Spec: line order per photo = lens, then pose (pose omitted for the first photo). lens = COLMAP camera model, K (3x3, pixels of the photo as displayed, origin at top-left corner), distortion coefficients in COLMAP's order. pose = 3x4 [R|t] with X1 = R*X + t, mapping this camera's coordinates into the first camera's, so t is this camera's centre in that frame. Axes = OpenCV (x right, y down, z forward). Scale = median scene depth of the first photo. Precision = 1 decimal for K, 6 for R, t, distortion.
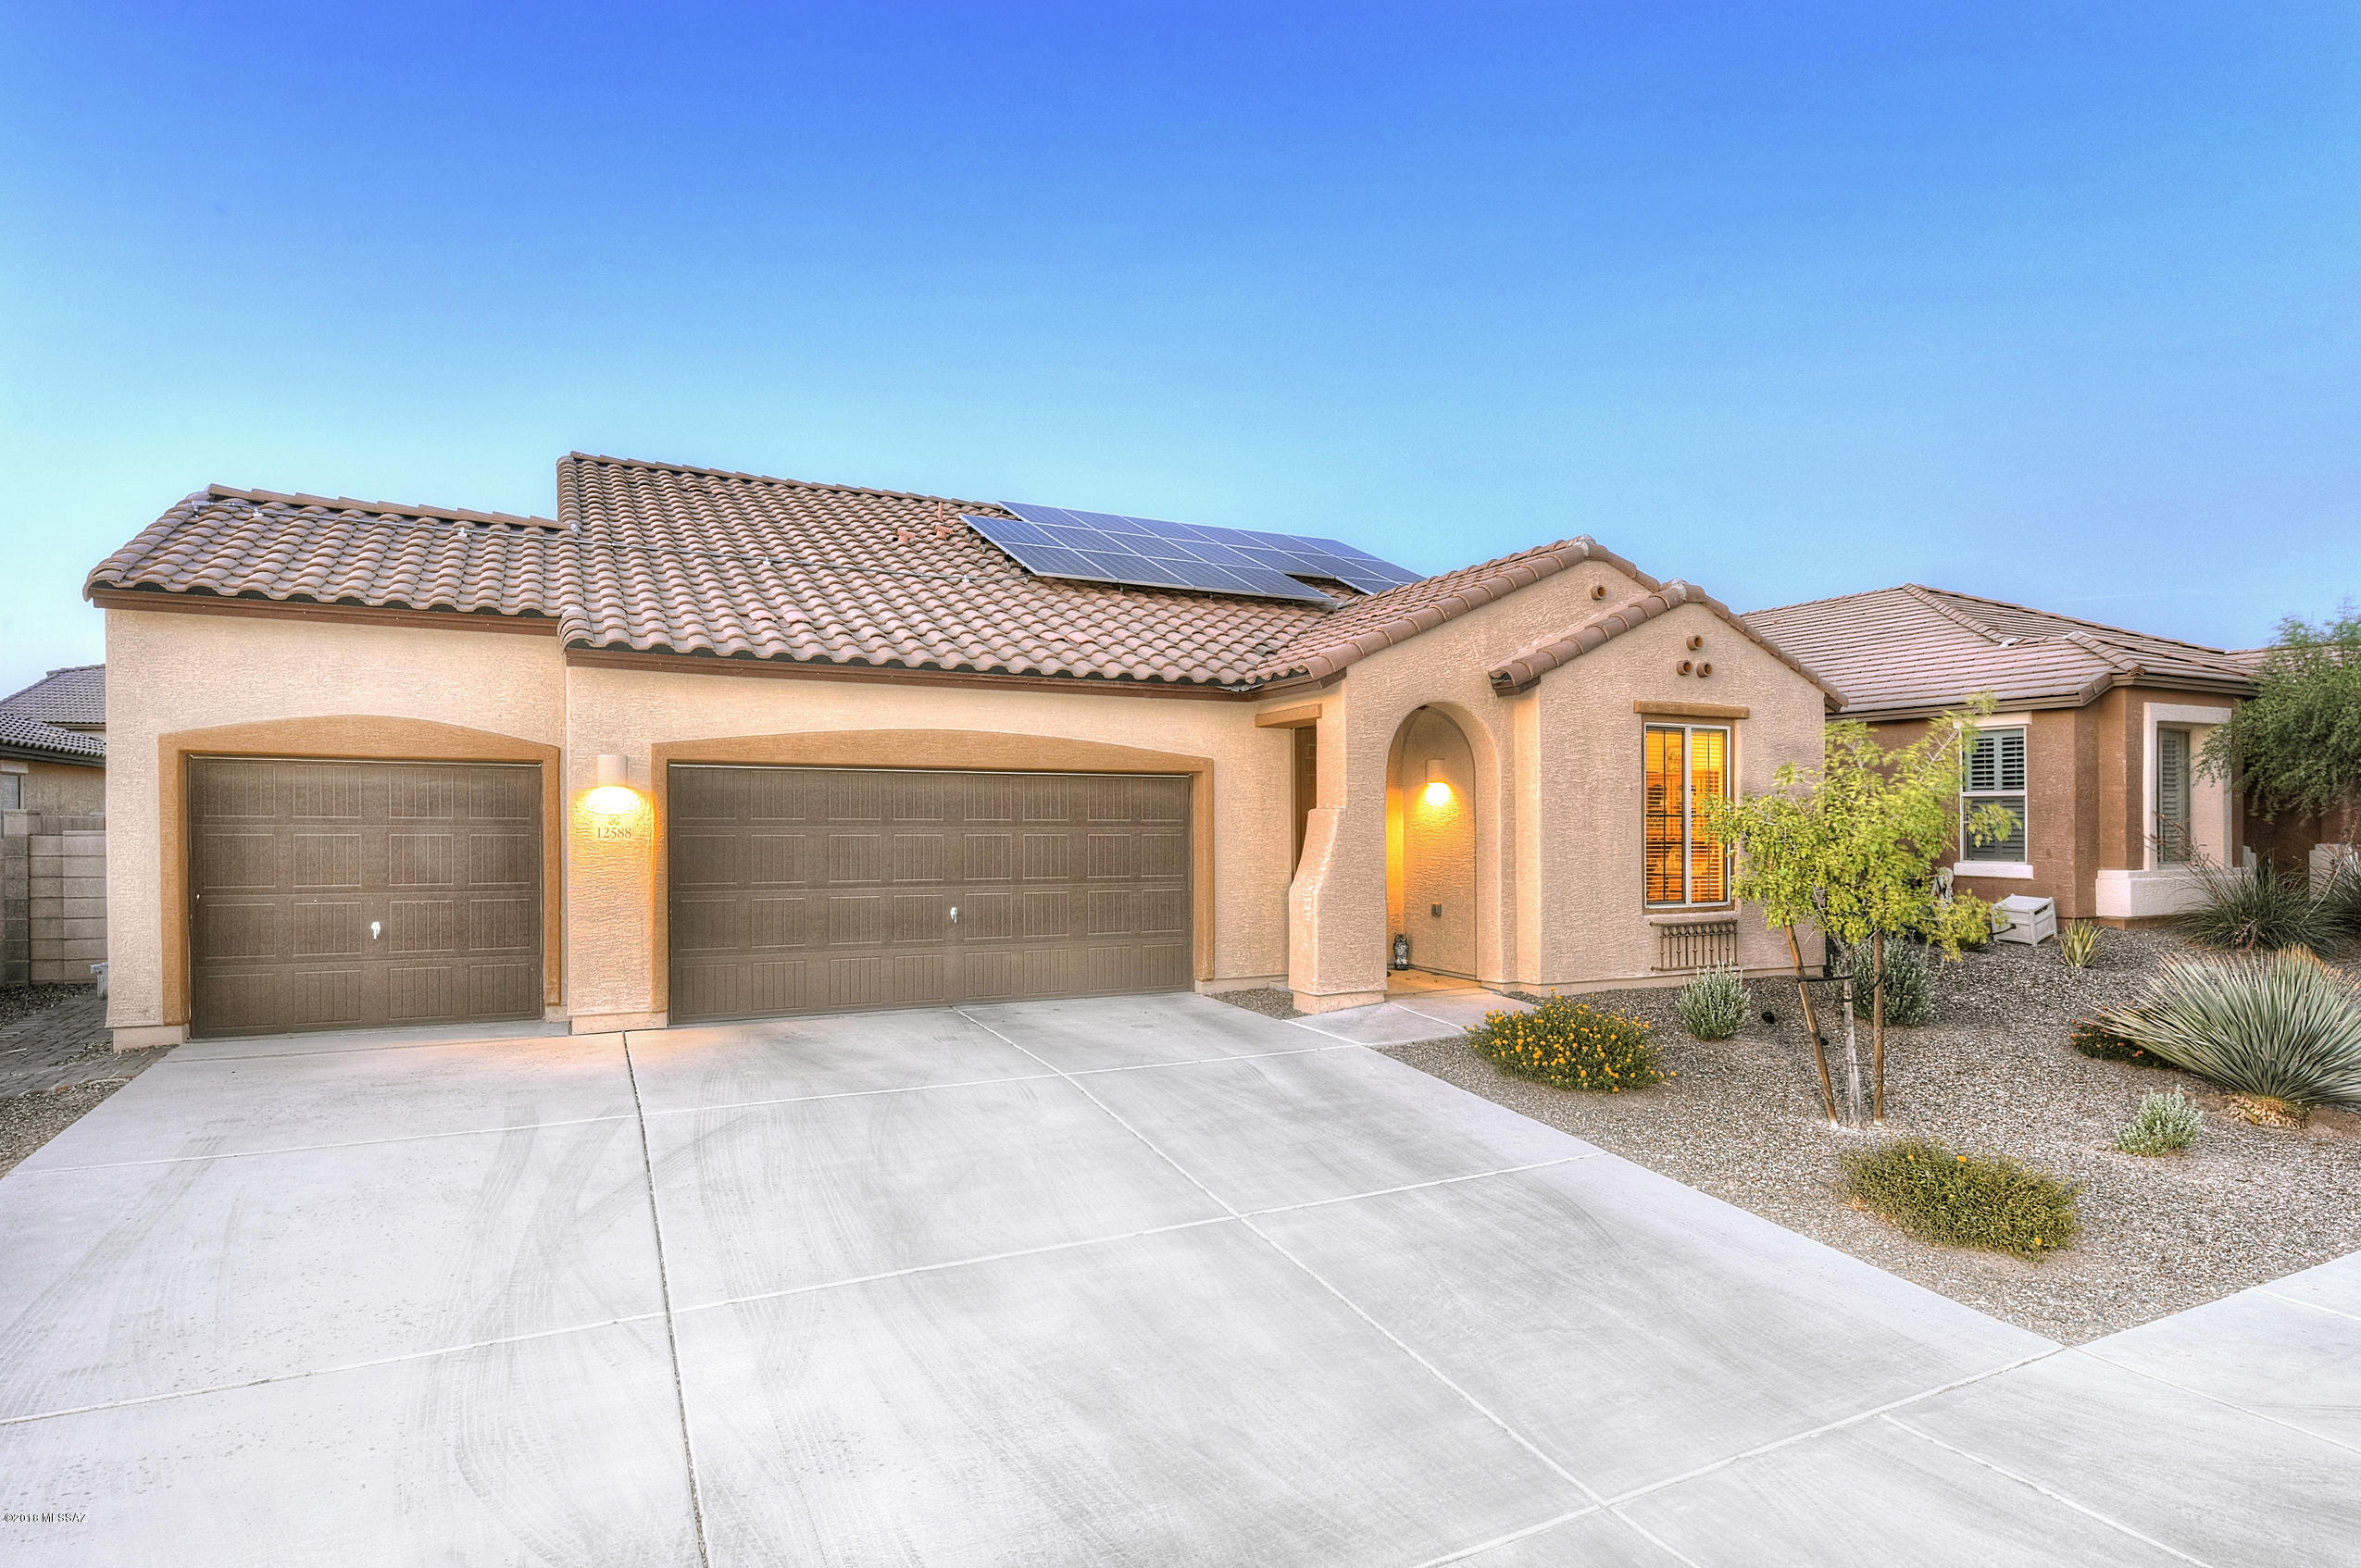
lens RADIAL K [[1225.7, 0, 1183.4], [0, 1225.7, 815.7], [0, 0, 1]] dist [-0.001280, -0.000674]
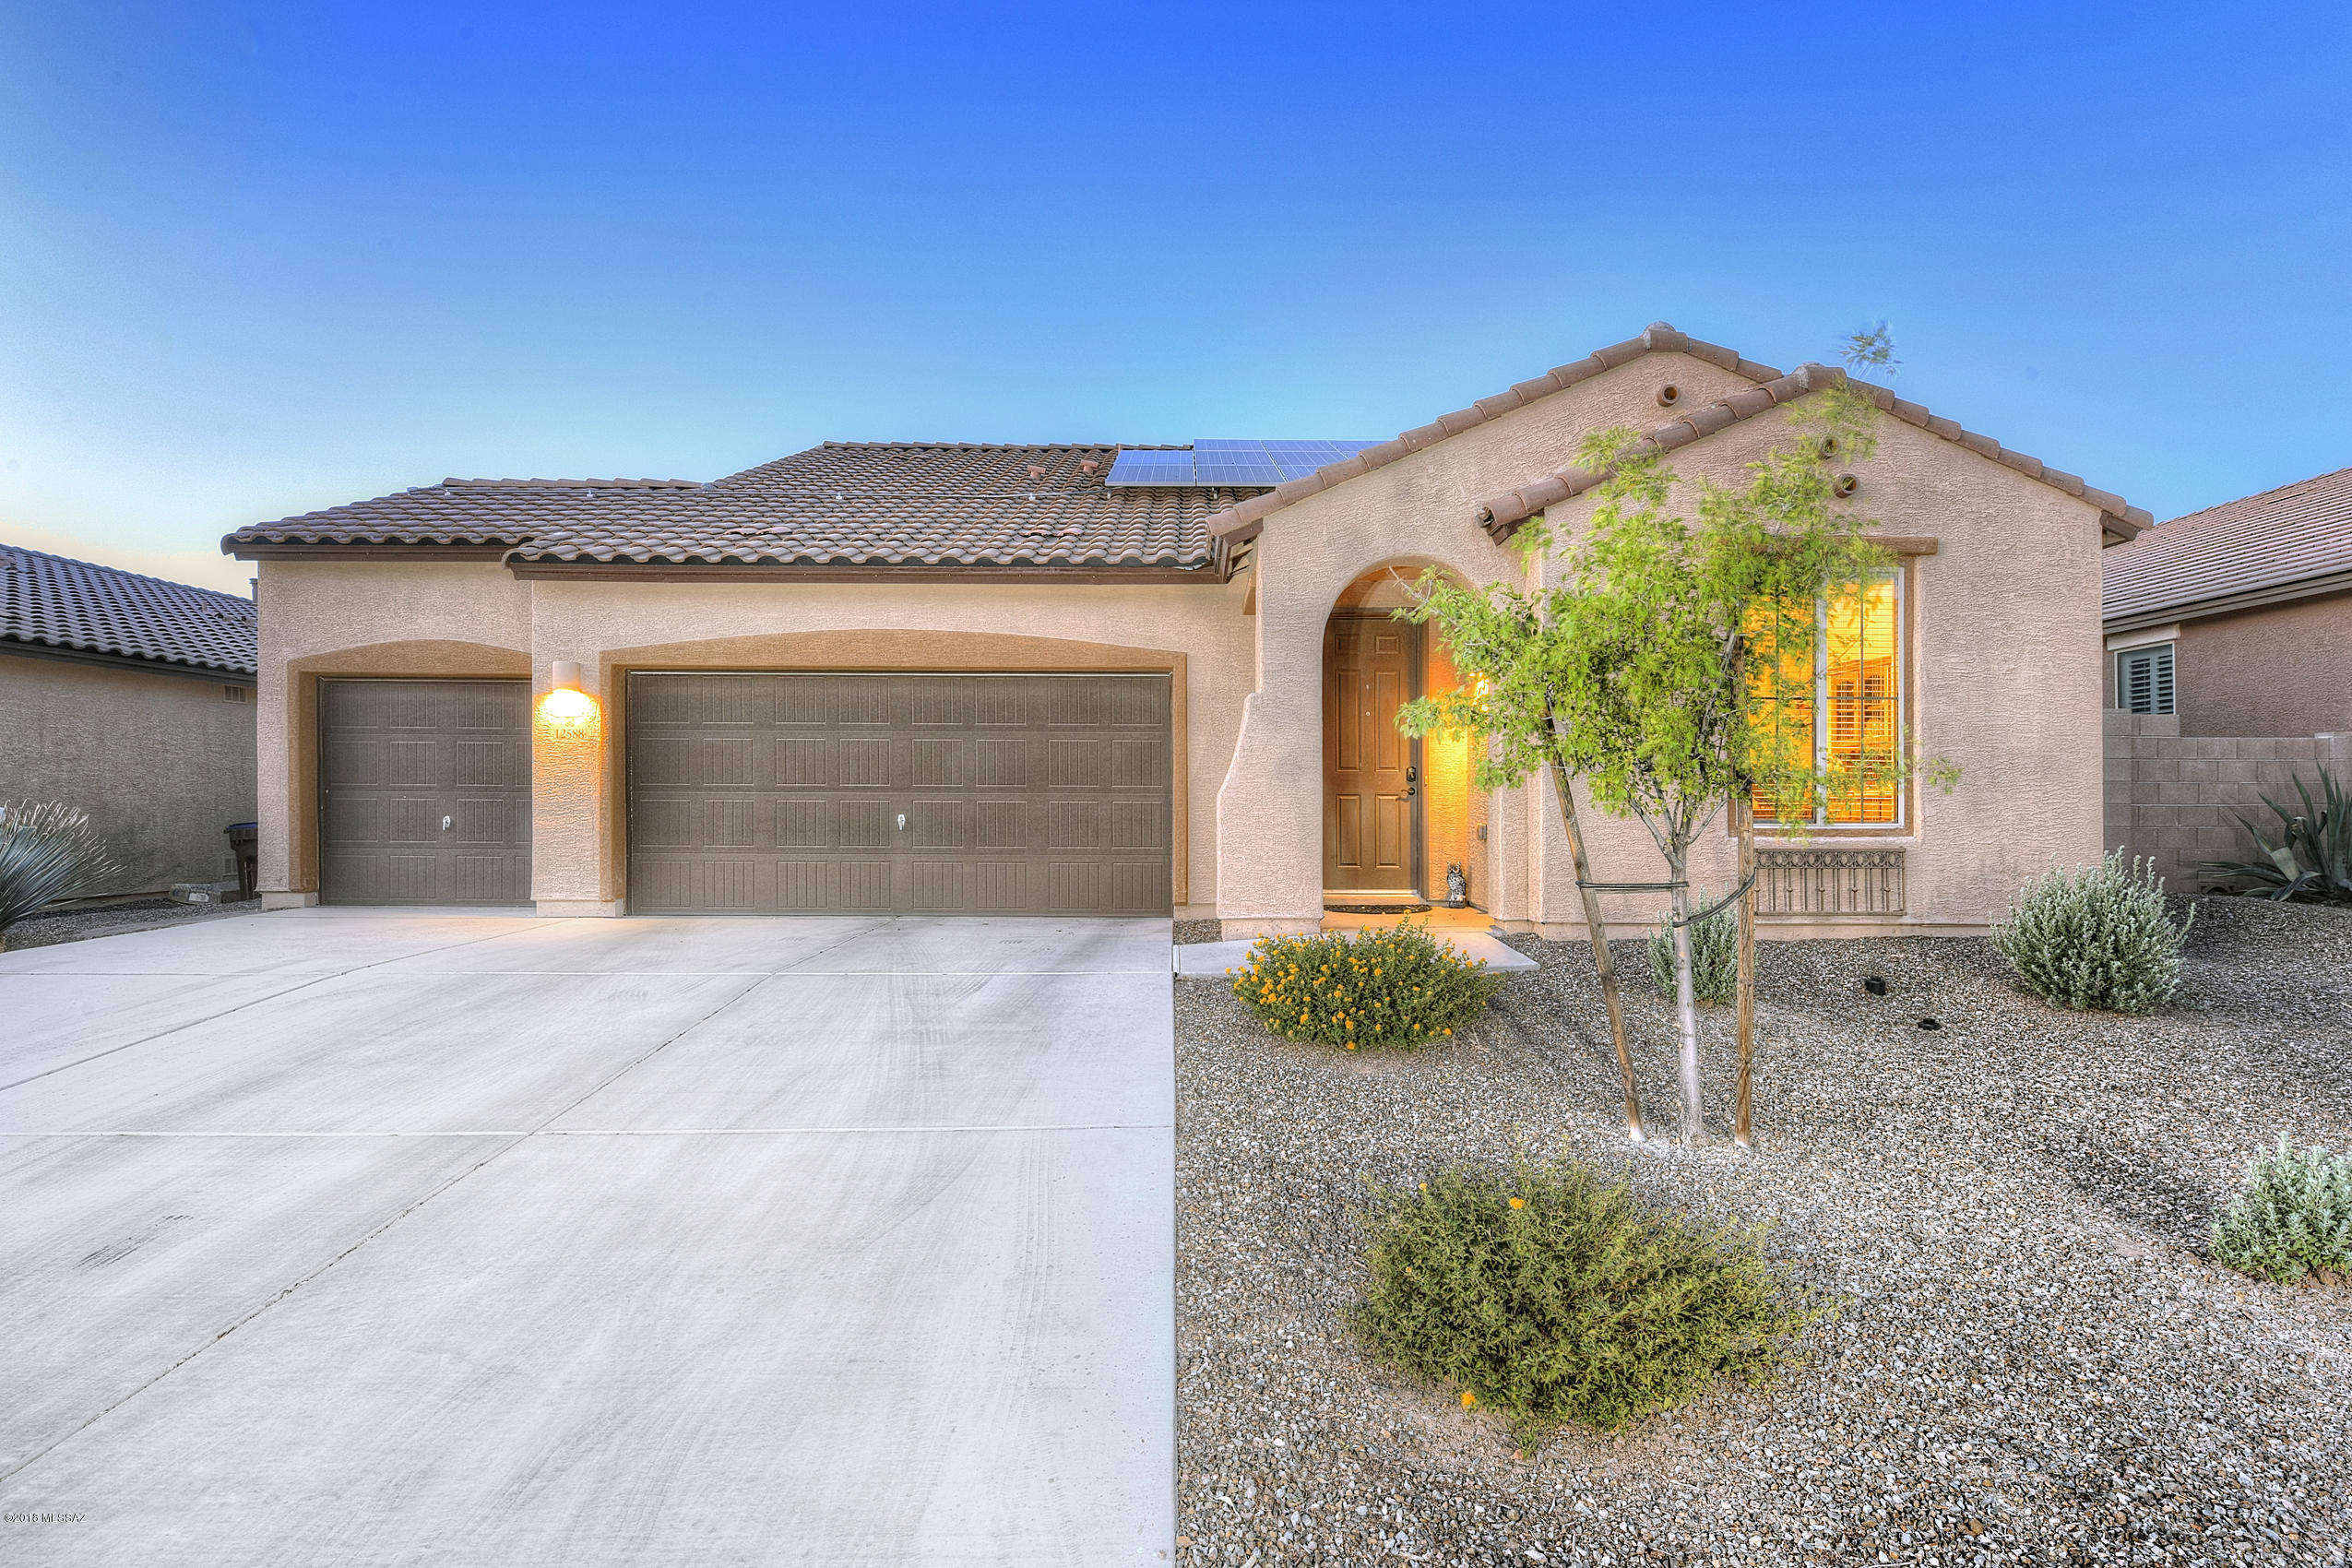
lens RADIAL K [[1139.7, 0, 1068.9], [0, 1139.7, 789.1], [0, 0, 1]] dist [-0.001075, -0.009233]
pose [[0.901305, 0.000252, -0.433185, 0.346043], [0.000782, 0.999997, 0.002207, 0.056664], [0.433184, -0.002328, 0.901302, 0.260643]]
